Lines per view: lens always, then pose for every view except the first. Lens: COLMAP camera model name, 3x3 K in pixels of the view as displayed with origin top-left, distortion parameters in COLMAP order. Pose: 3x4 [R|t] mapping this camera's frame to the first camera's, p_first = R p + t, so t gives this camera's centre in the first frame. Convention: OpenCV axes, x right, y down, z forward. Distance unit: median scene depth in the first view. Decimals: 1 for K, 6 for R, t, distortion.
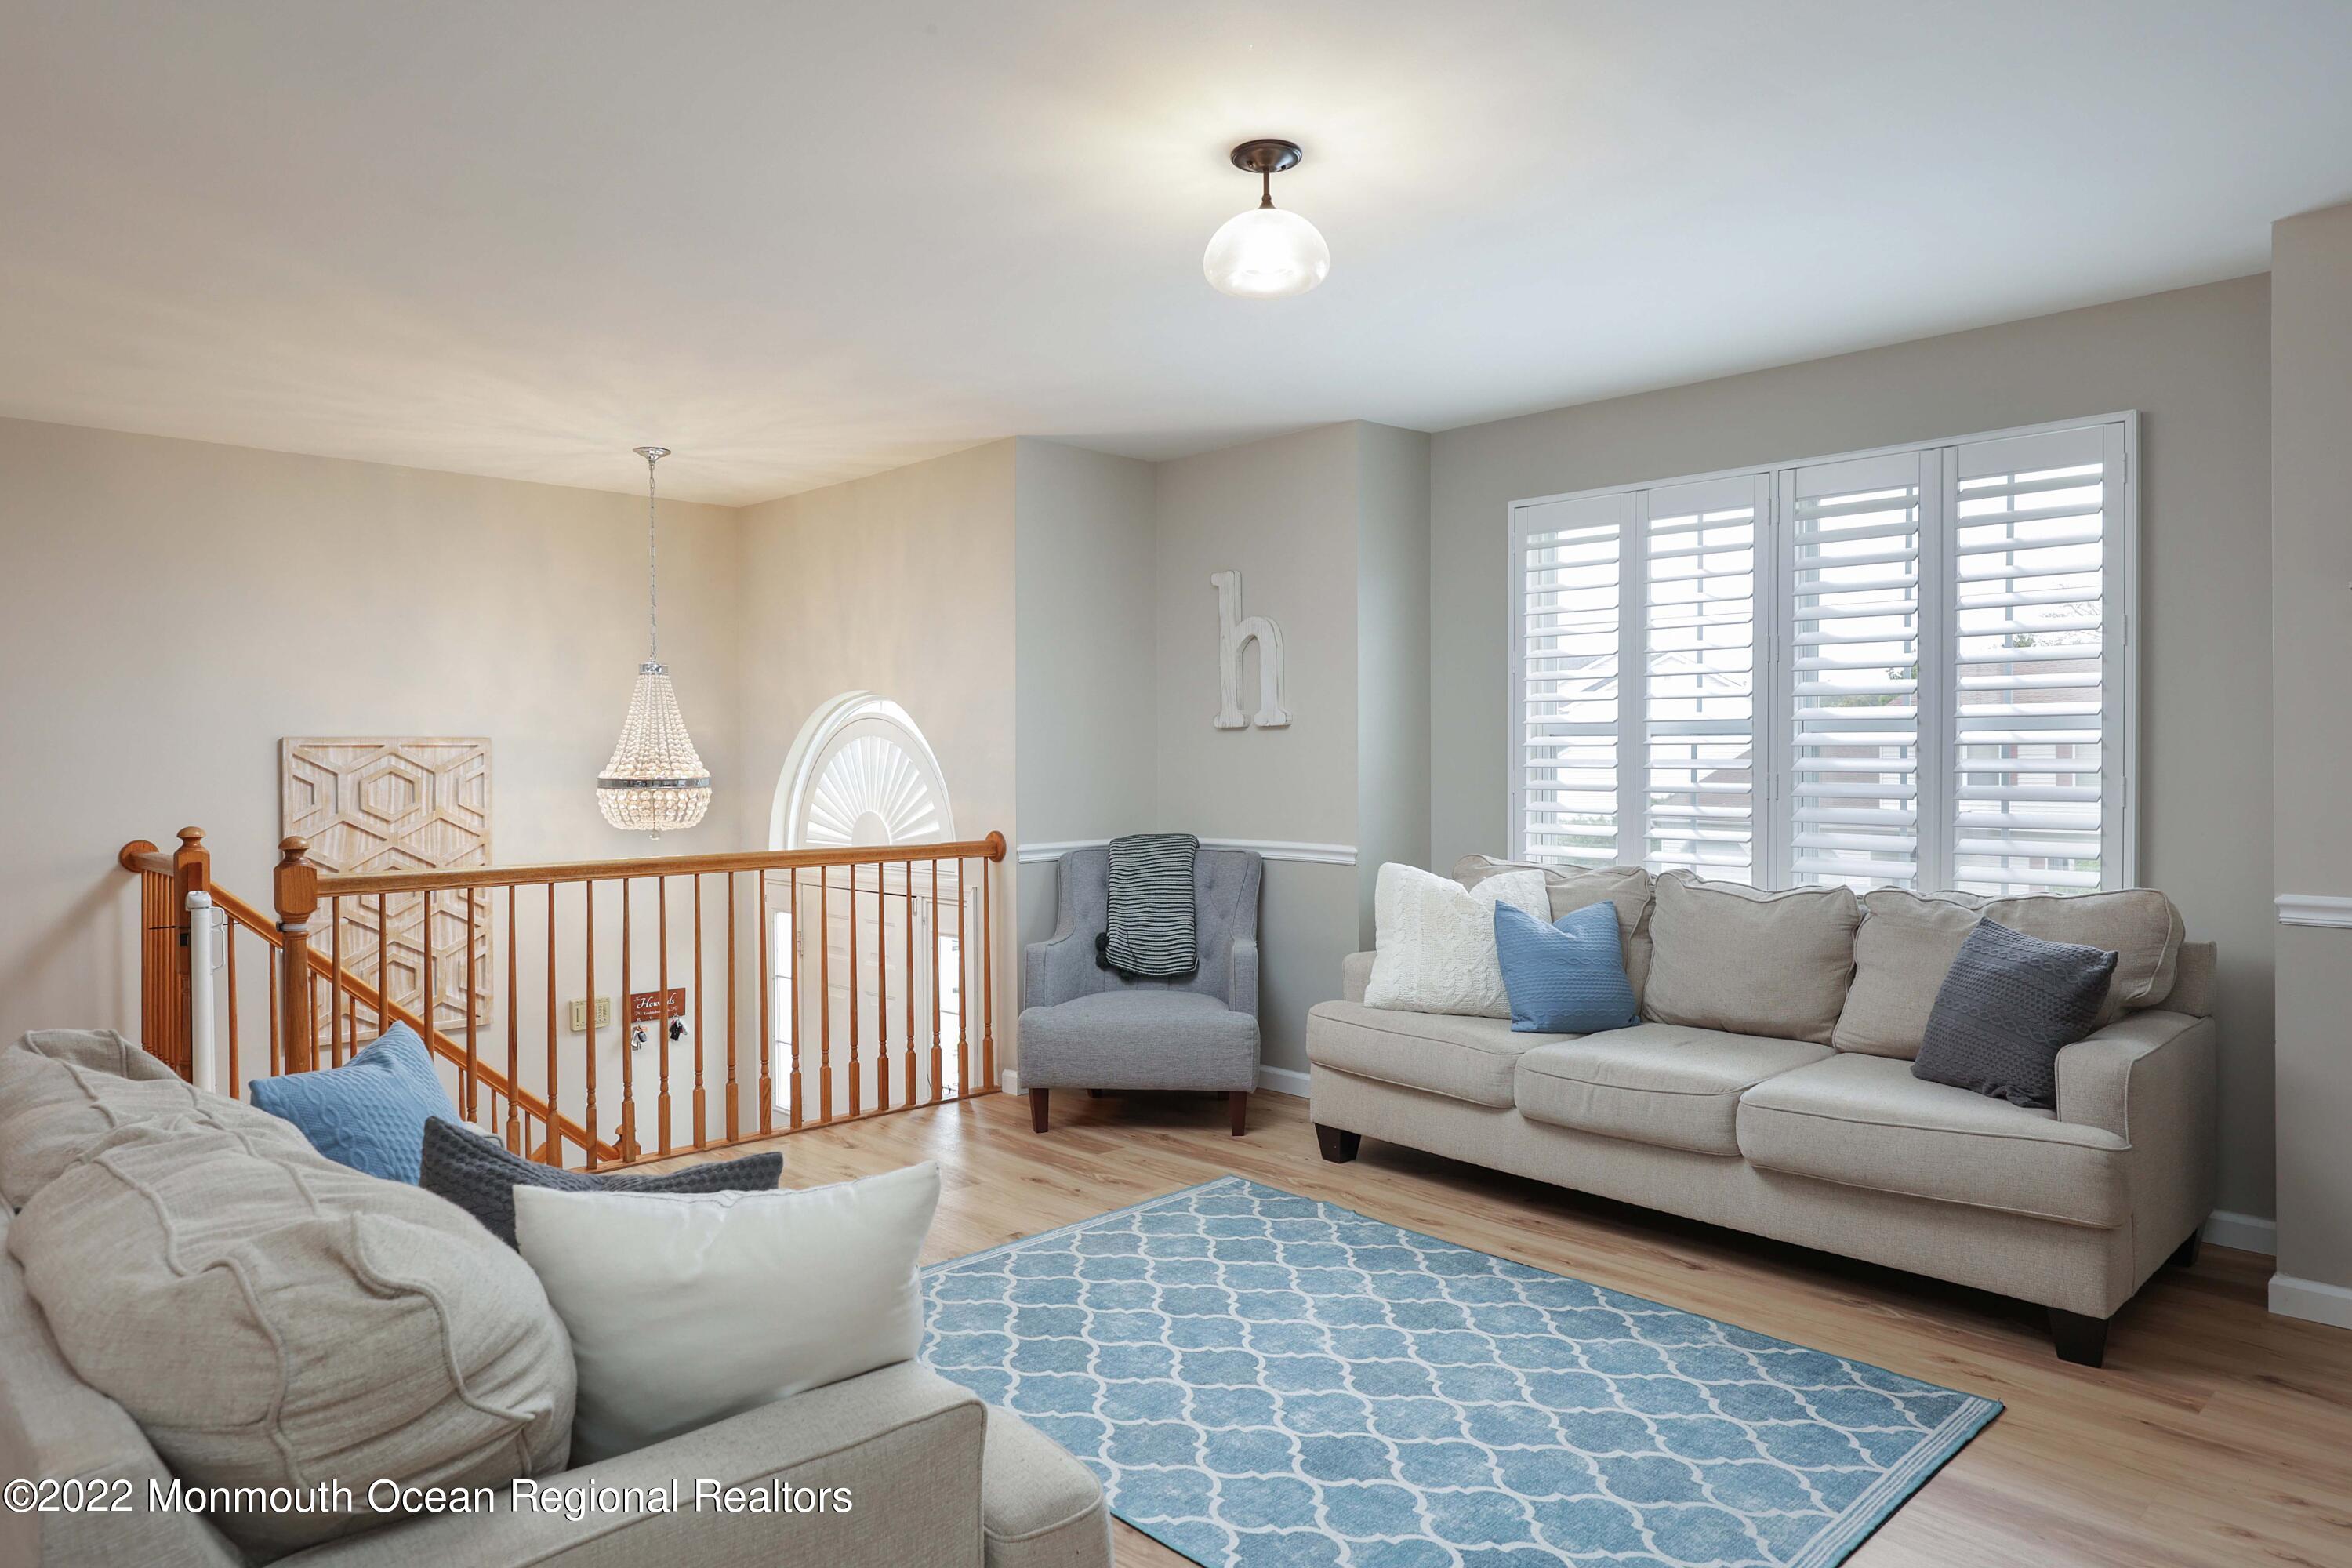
lens RADIAL K [[1419.1, 0, 1205.6], [0, 1419.1, 760.1], [0, 0, 1]] dist [0.000701, 0.002838]
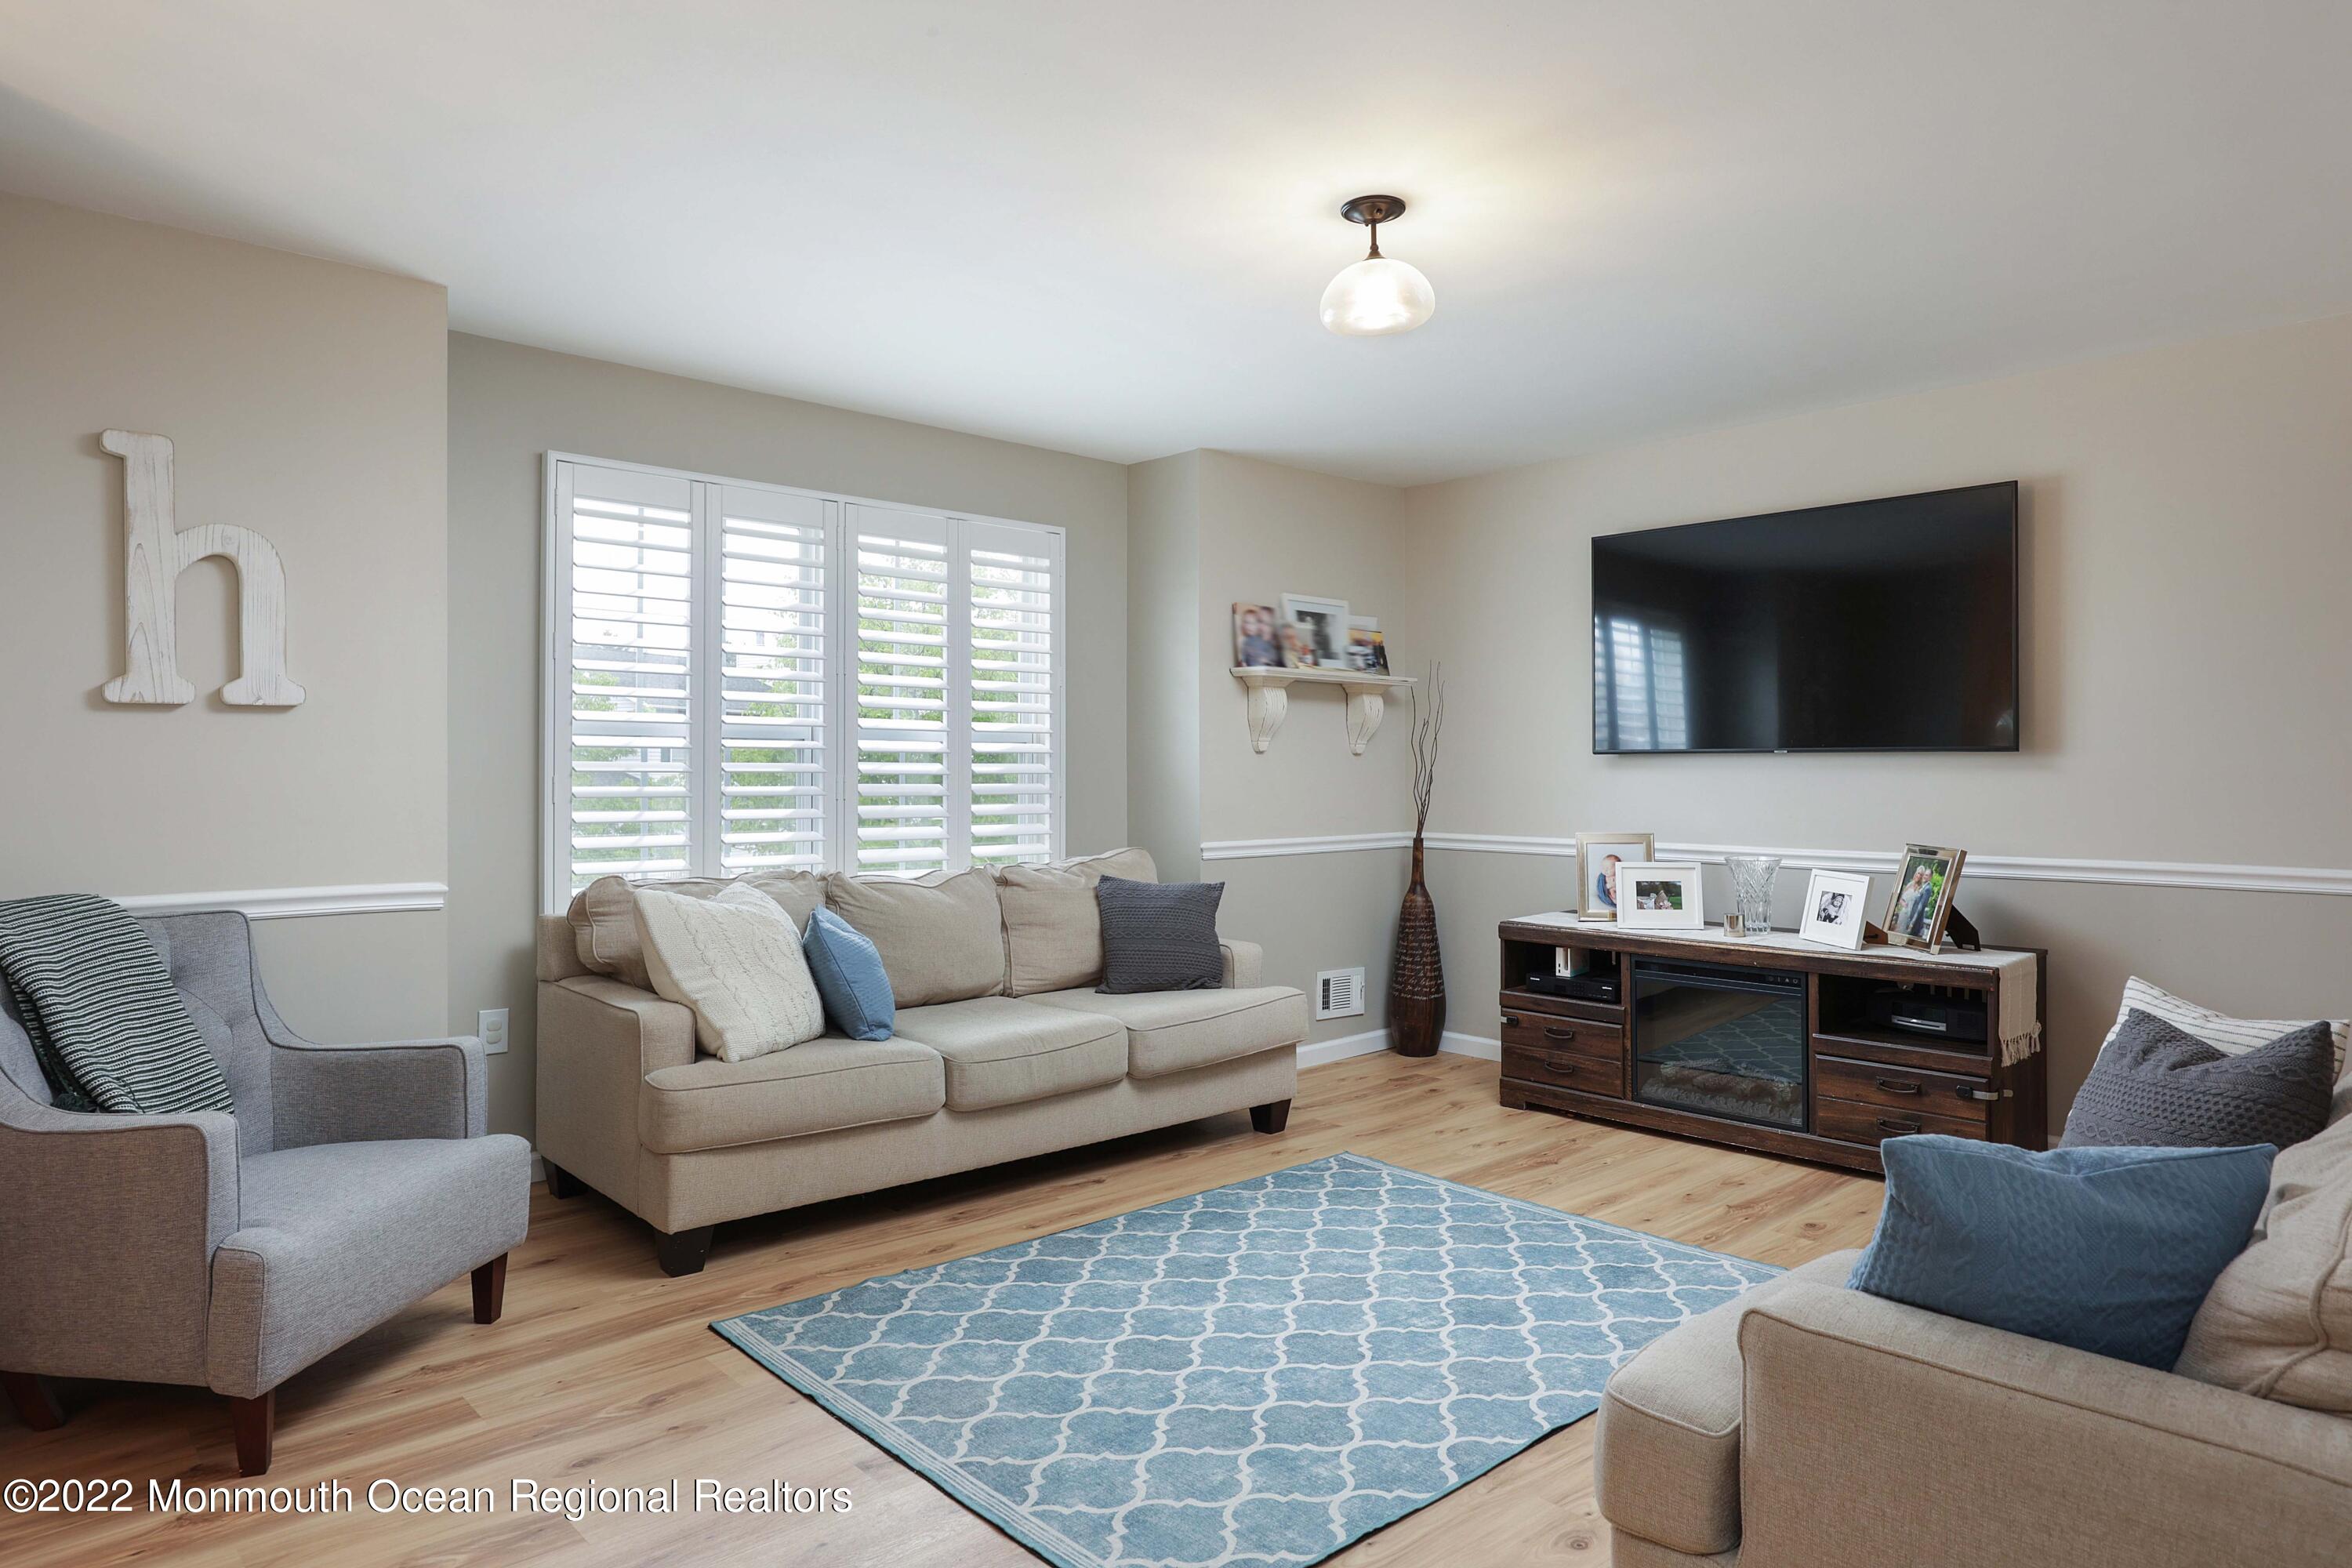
lens RADIAL K [[1372.4, 0, 1168.5], [0, 1372.4, 772.3], [0, 0, 1]] dist [0.006700, 0.000490]
pose [[0.061979, -0.002009, 0.998075, -0.834086], [0.001215, 0.999997, 0.001938, 0.006914], [-0.998077, 0.001092, 0.061982, 0.884311]]
